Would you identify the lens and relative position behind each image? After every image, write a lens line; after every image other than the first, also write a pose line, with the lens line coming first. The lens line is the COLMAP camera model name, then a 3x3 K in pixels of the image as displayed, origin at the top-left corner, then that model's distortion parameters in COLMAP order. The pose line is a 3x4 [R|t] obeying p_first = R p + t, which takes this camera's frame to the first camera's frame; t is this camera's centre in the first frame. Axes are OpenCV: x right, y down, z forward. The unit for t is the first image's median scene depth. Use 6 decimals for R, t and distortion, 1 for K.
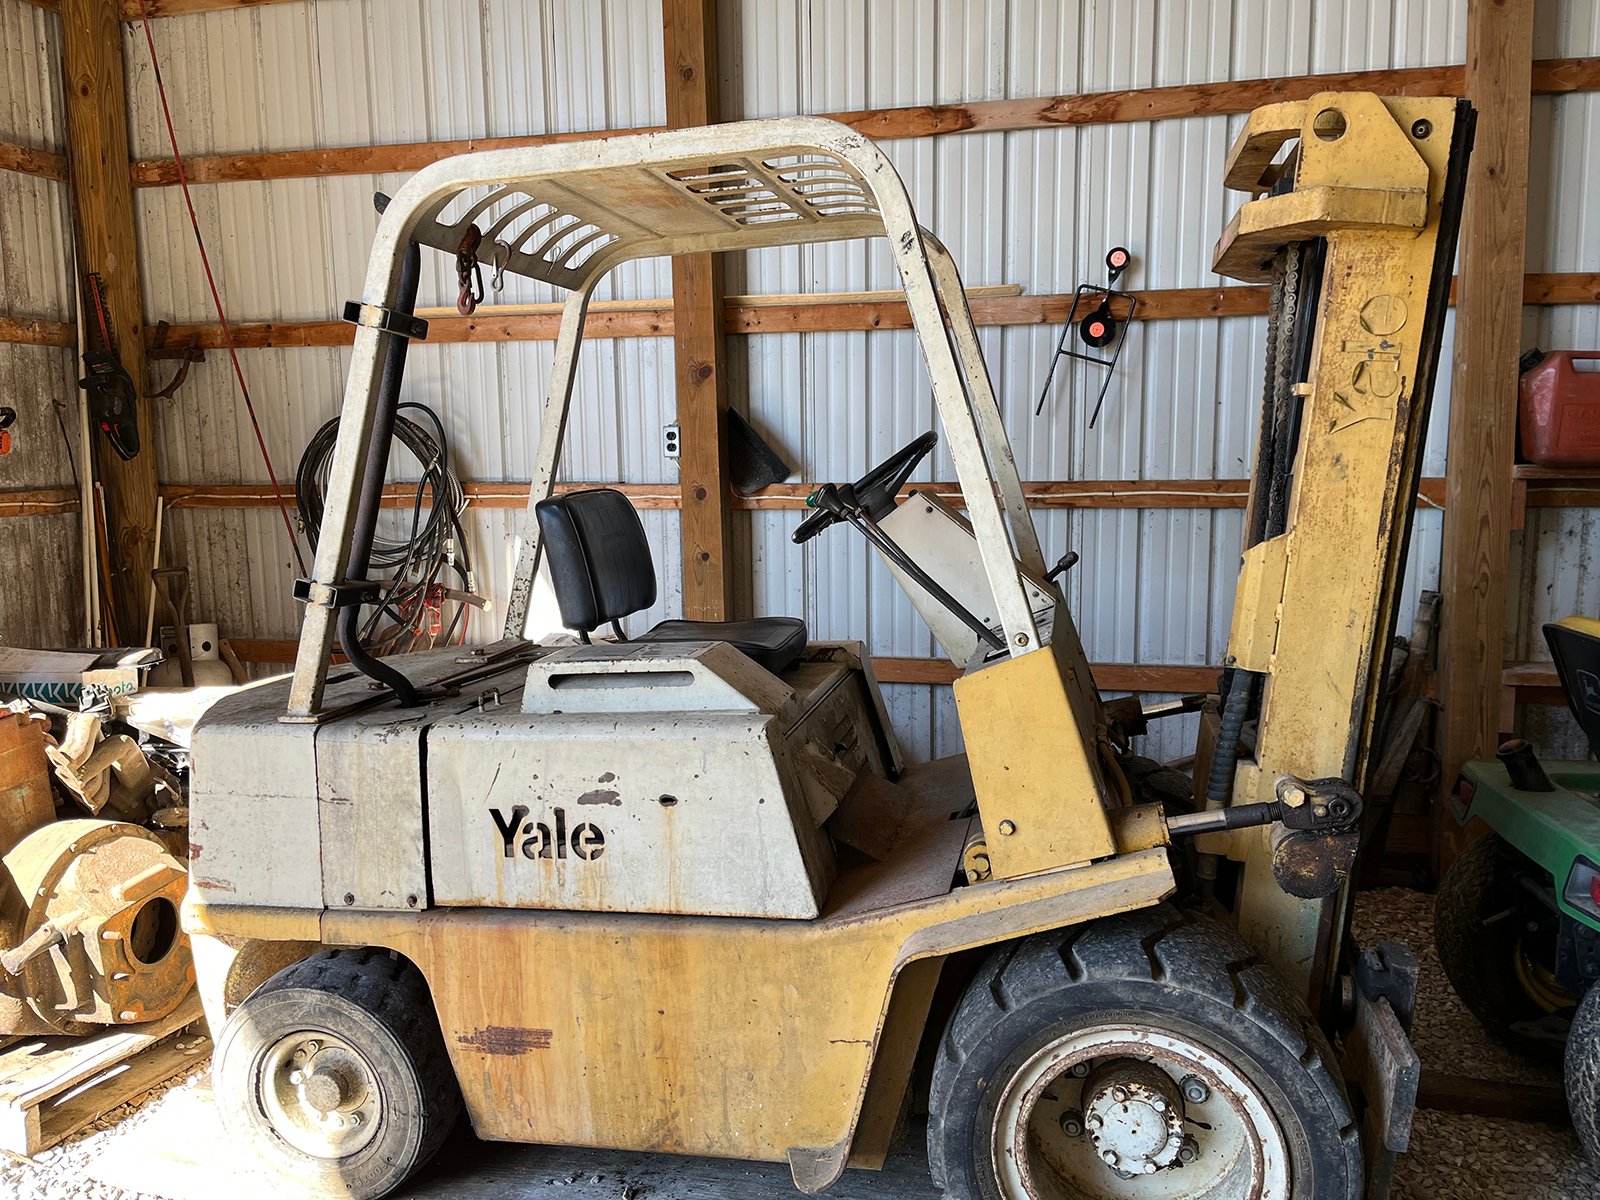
lens RADIAL K [[1247.0, 0, 800.0], [0, 1247.0, 600.0], [0, 0, 1]] dist [0.073627, -0.102200]
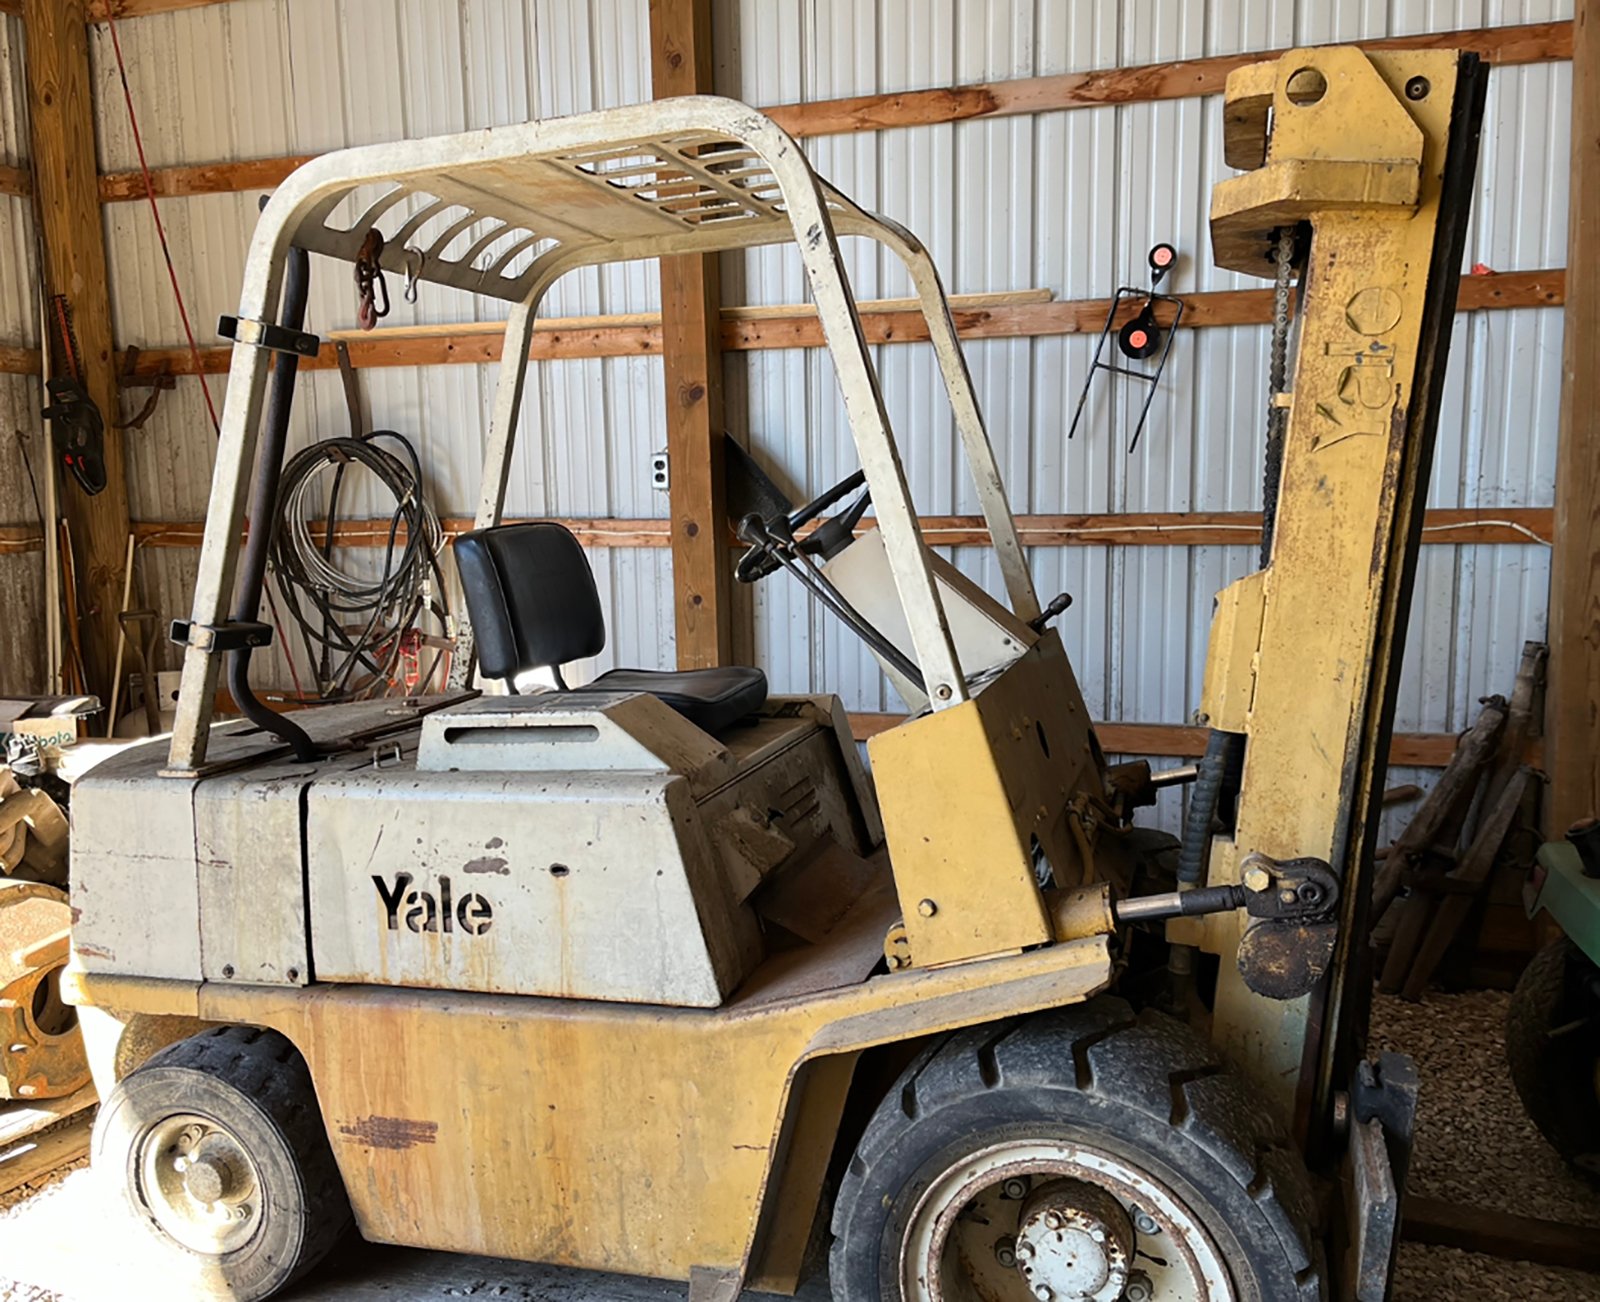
lens RADIAL K [[1386.4, 0, 793.8], [0, 1386.4, 653.8], [0, 0, 1]] dist [0.072088, -0.100444]
pose [[0.995911, 0.005727, -0.090154, 0.138765], [-0.005634, 0.999983, 0.001288, 0.003861], [0.090160, -0.000775, 0.995927, 0.026411]]
